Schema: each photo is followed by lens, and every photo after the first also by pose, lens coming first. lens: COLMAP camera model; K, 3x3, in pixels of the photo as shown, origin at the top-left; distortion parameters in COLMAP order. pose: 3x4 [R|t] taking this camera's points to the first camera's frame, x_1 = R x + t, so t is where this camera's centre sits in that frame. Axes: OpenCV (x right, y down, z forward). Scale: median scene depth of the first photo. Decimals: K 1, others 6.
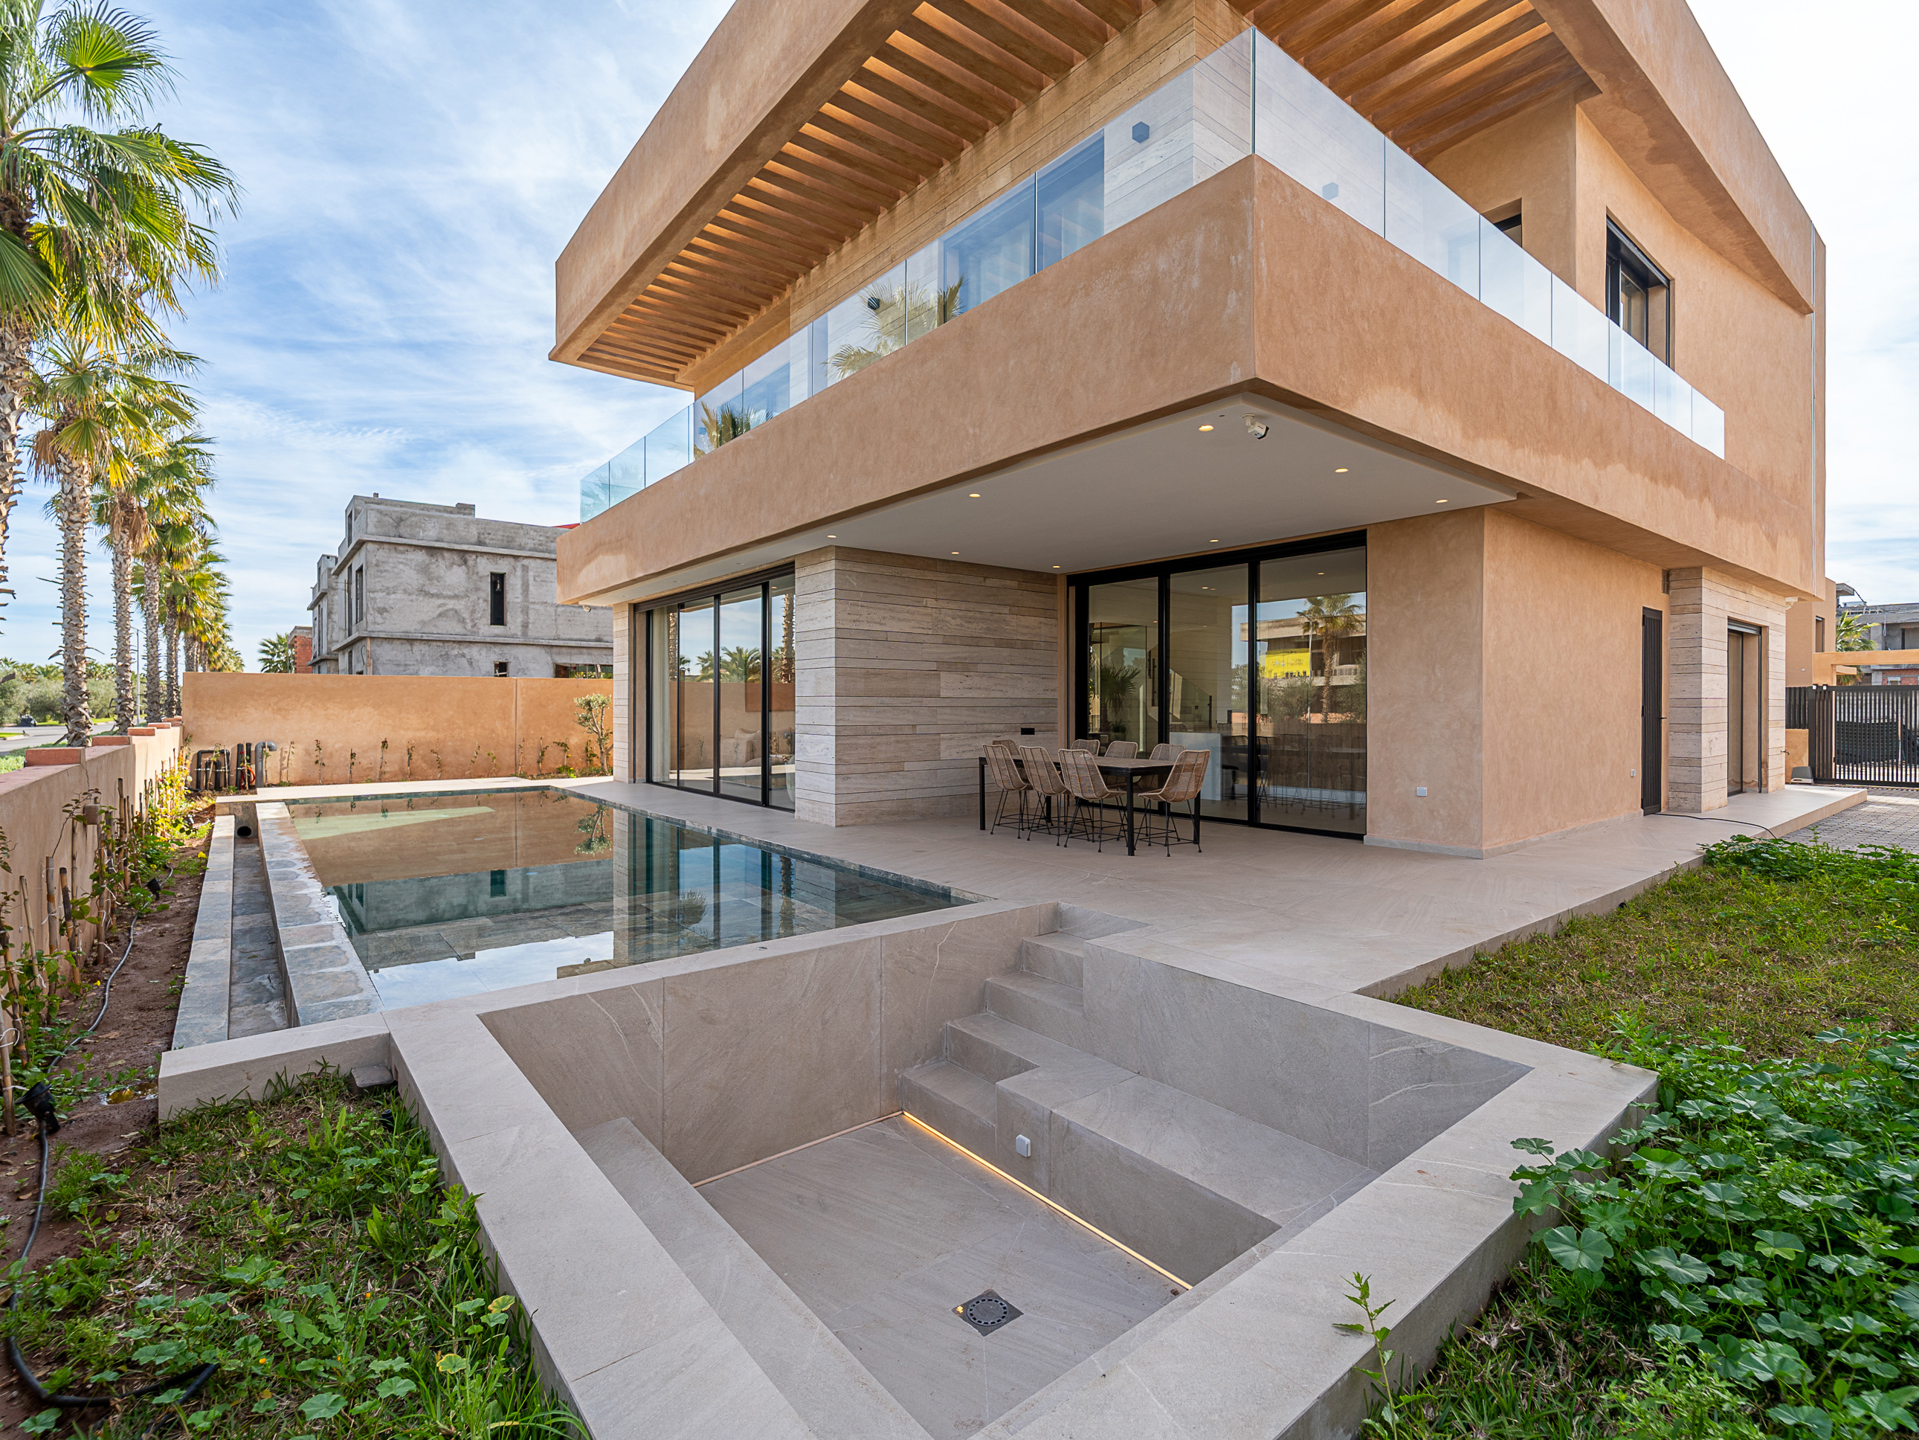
lens RADIAL K [[885.7, 0, 968.3], [0, 885.7, 721.8], [0, 0, 1]] dist [0.001963, -0.000146]
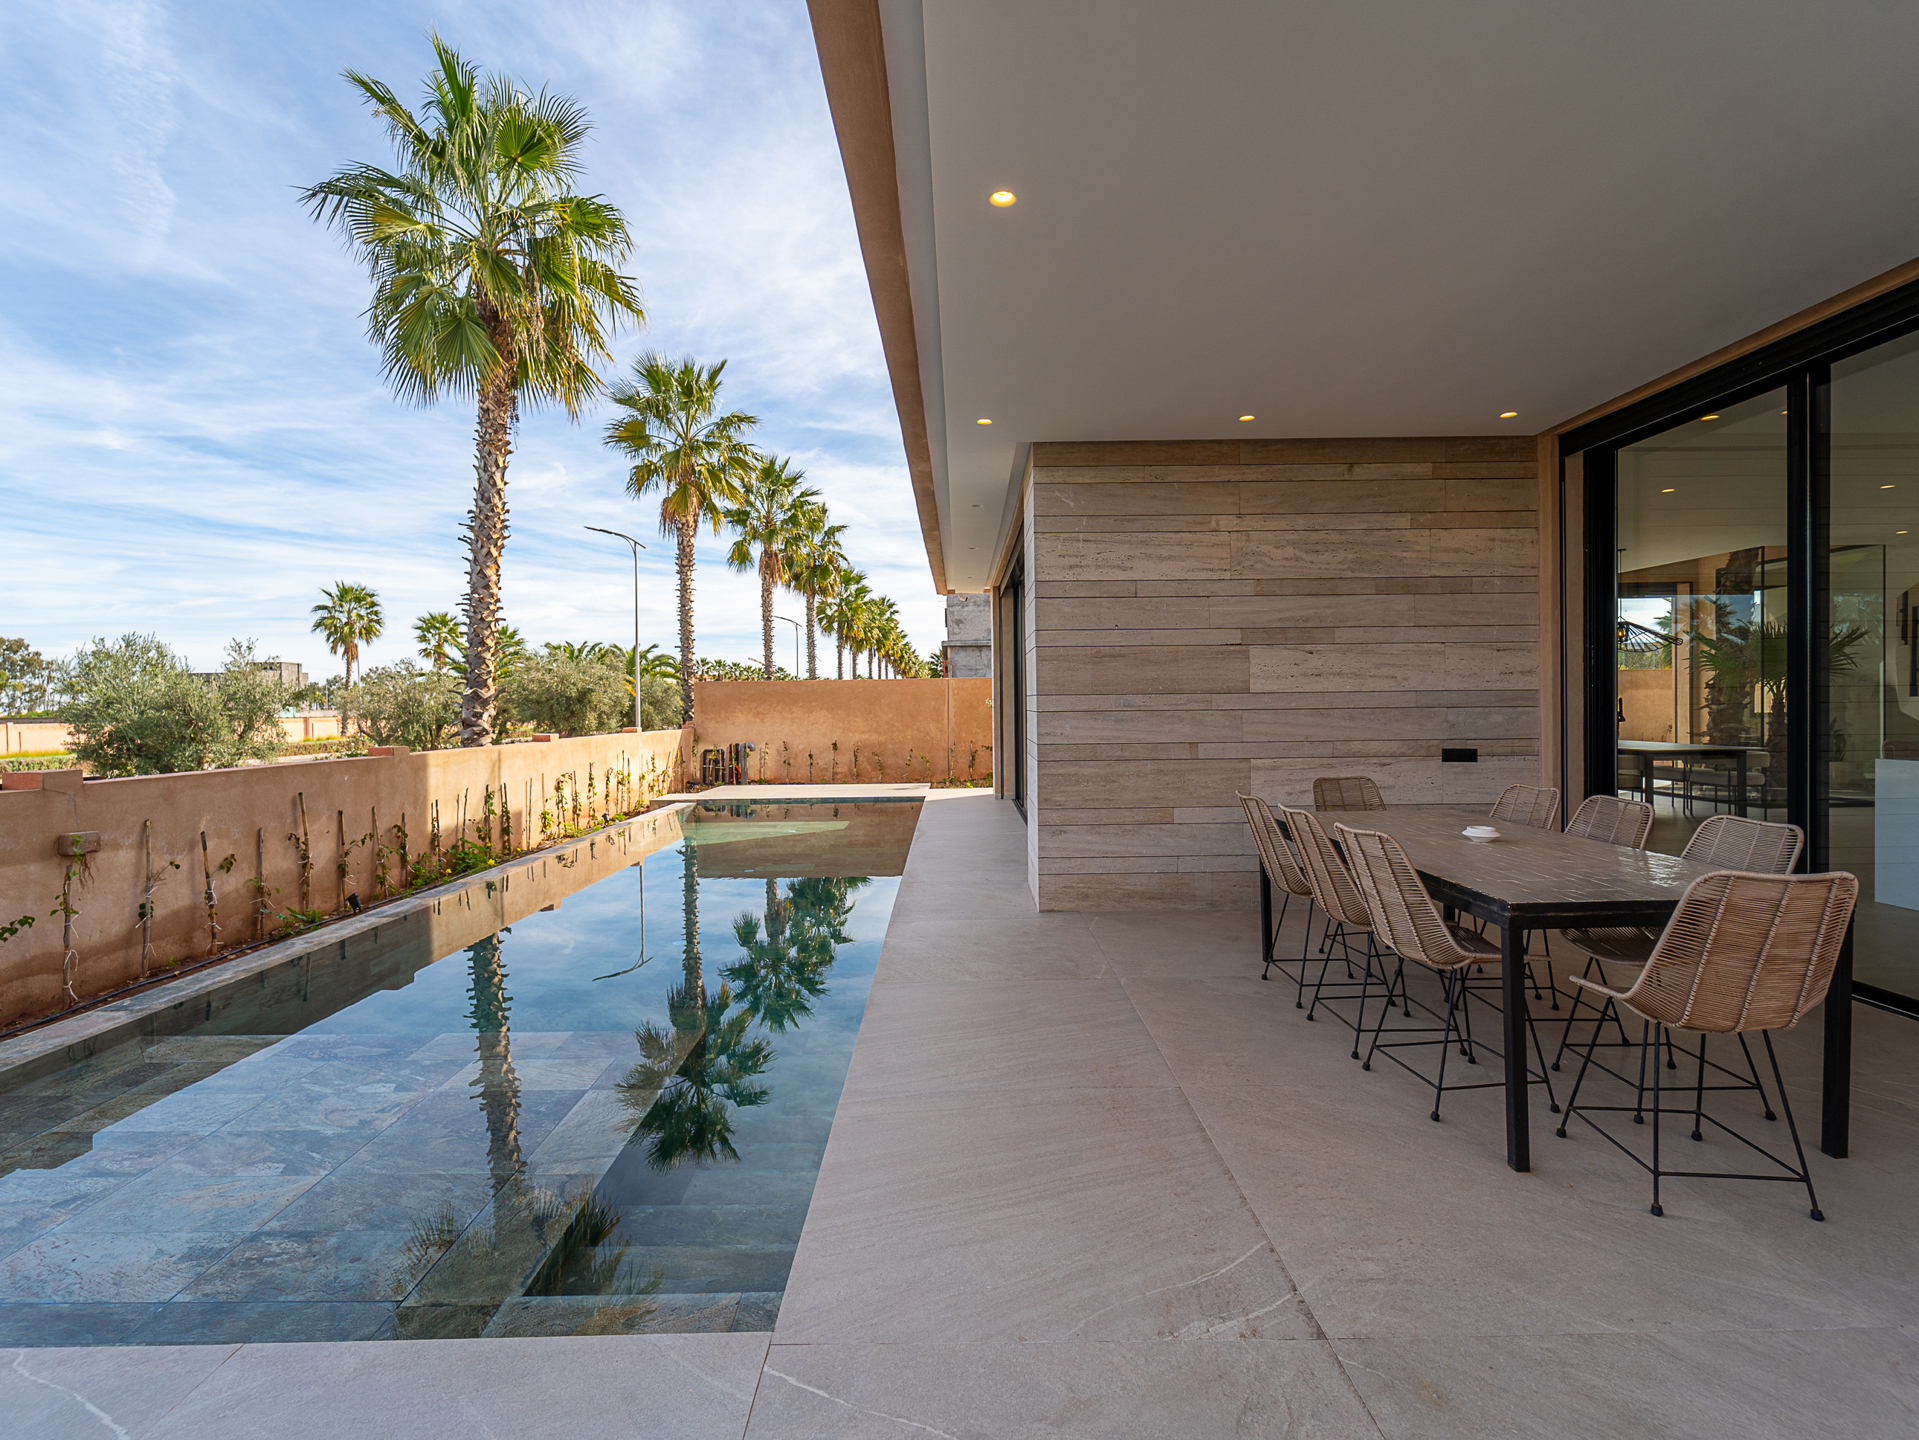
lens RADIAL K [[885.7, 0, 968.3], [0, 885.7, 721.8], [0, 0, 1]] dist [0.001963, -0.000146]
pose [[0.791188, 0.000561, -0.611572, 0.162736], [0.002740, 0.999986, 0.004462, -0.012167], [0.611566, -0.005207, 0.791176, 0.444814]]
